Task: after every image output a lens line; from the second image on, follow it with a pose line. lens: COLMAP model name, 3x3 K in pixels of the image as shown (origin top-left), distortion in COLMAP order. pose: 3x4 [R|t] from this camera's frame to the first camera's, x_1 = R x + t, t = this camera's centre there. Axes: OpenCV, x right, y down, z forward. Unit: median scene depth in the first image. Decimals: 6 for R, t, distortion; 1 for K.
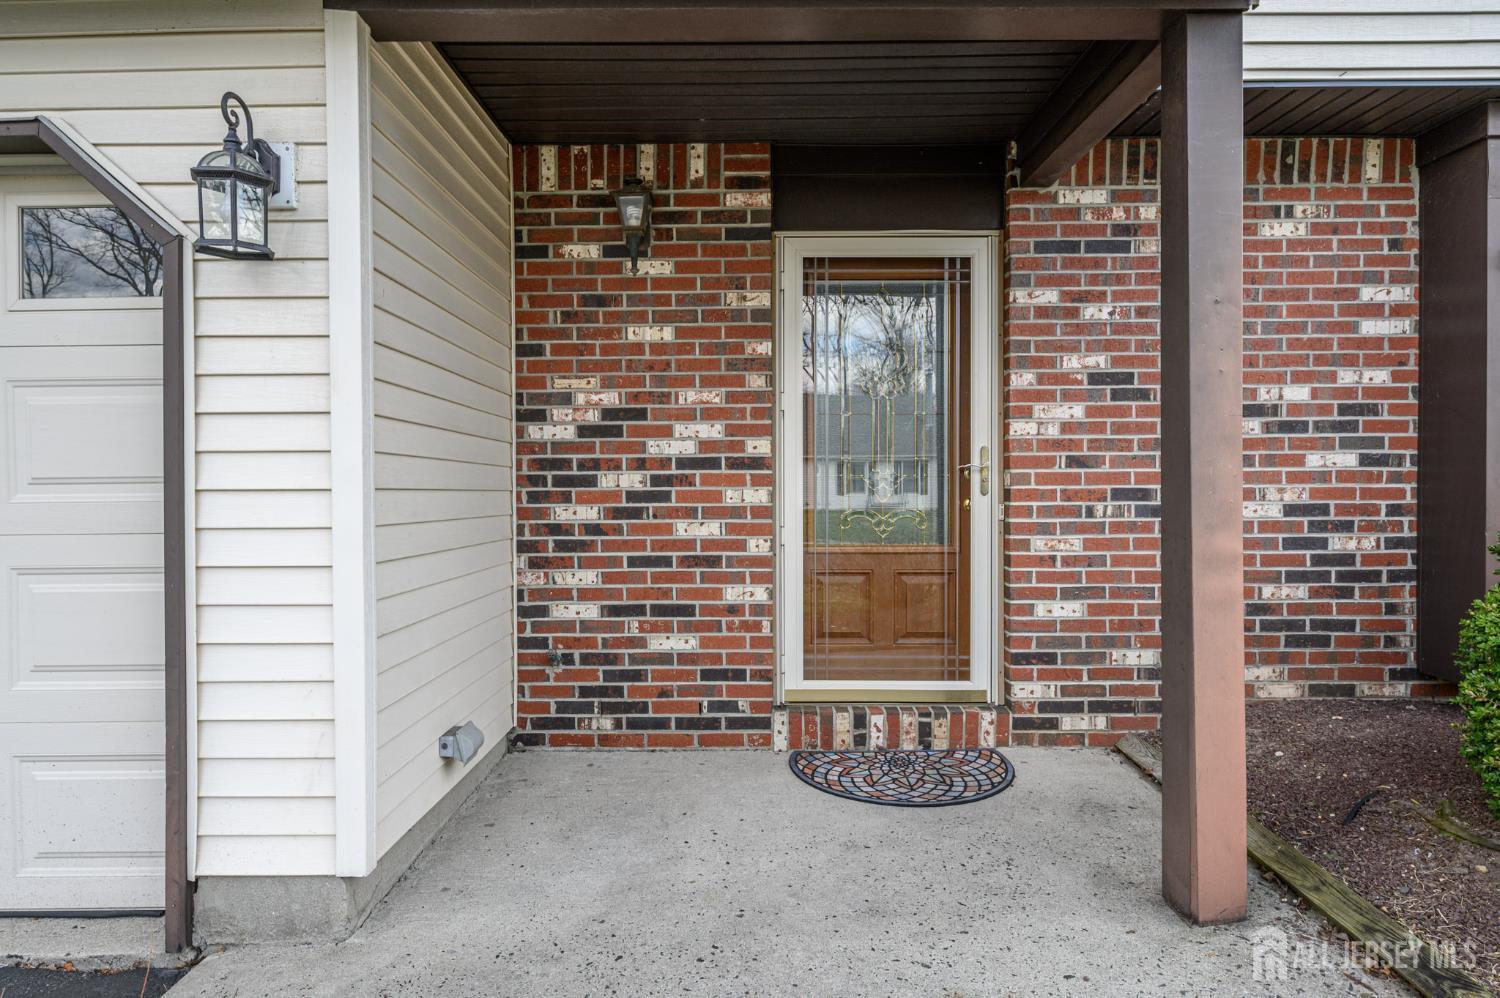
lens RADIAL K [[595.1, 0, 754.2], [0, 595.1, 490.0], [0, 0, 1]] dist [0.001007, -0.000415]
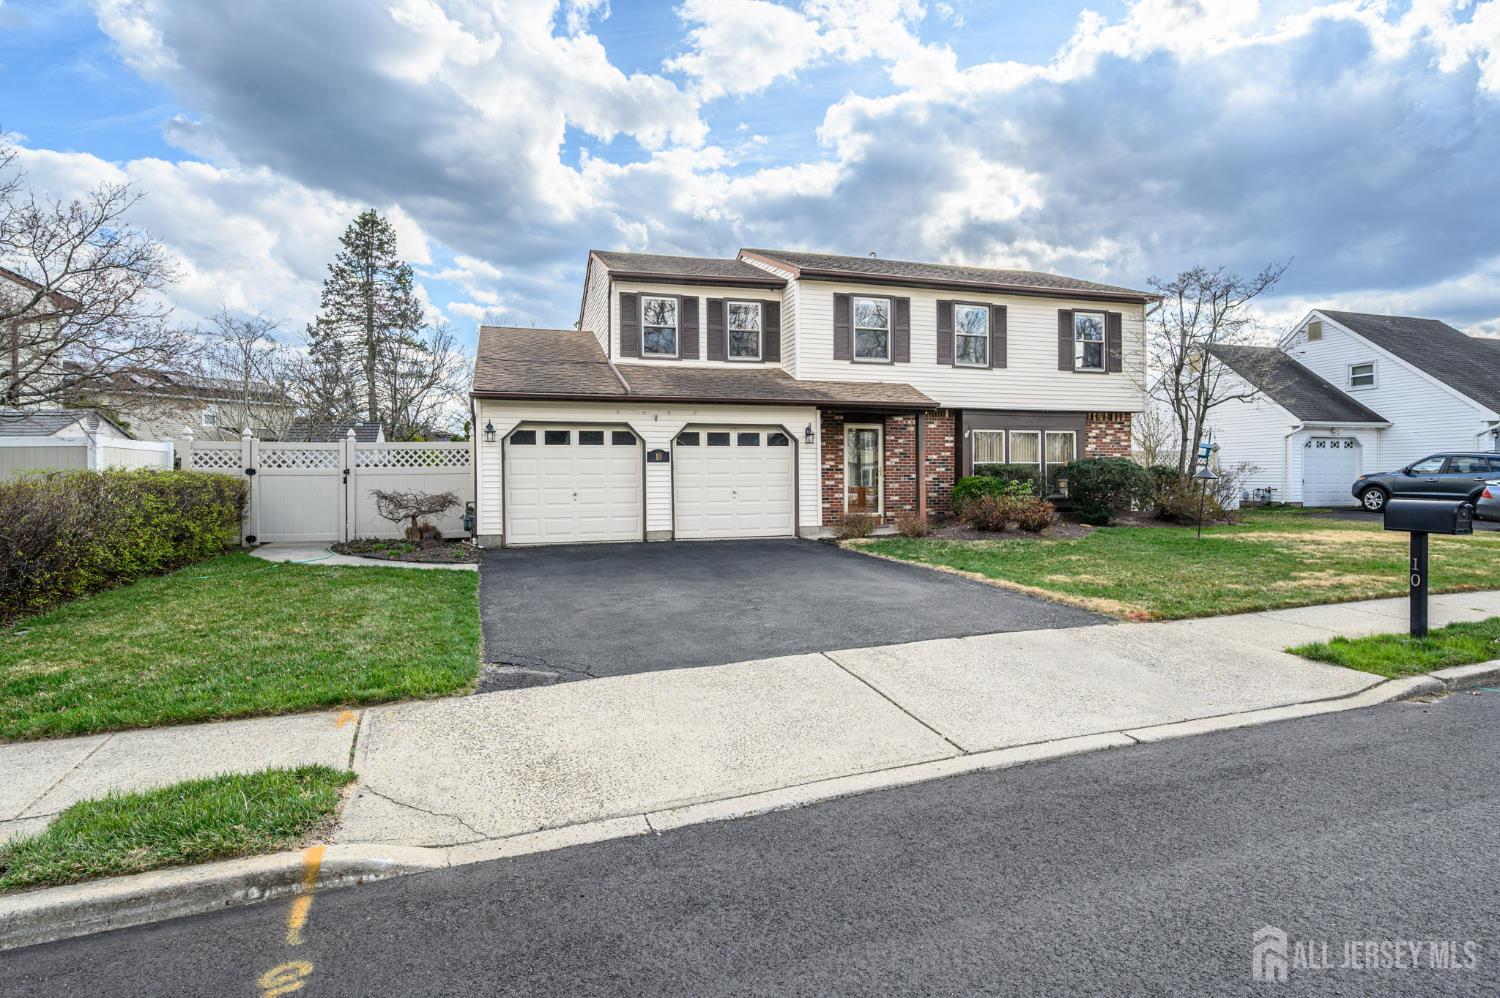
lens RADIAL K [[595.1, 0, 748.8], [0, 595.1, 495.7], [0, 0, 1]] dist [0.001007, -0.000415]
pose [[0.964722, -0.007110, 0.263173, -2.080896], [0.006219, 0.999972, 0.004217, 0.151064], [-0.263196, -0.002431, 0.964739, -3.674452]]
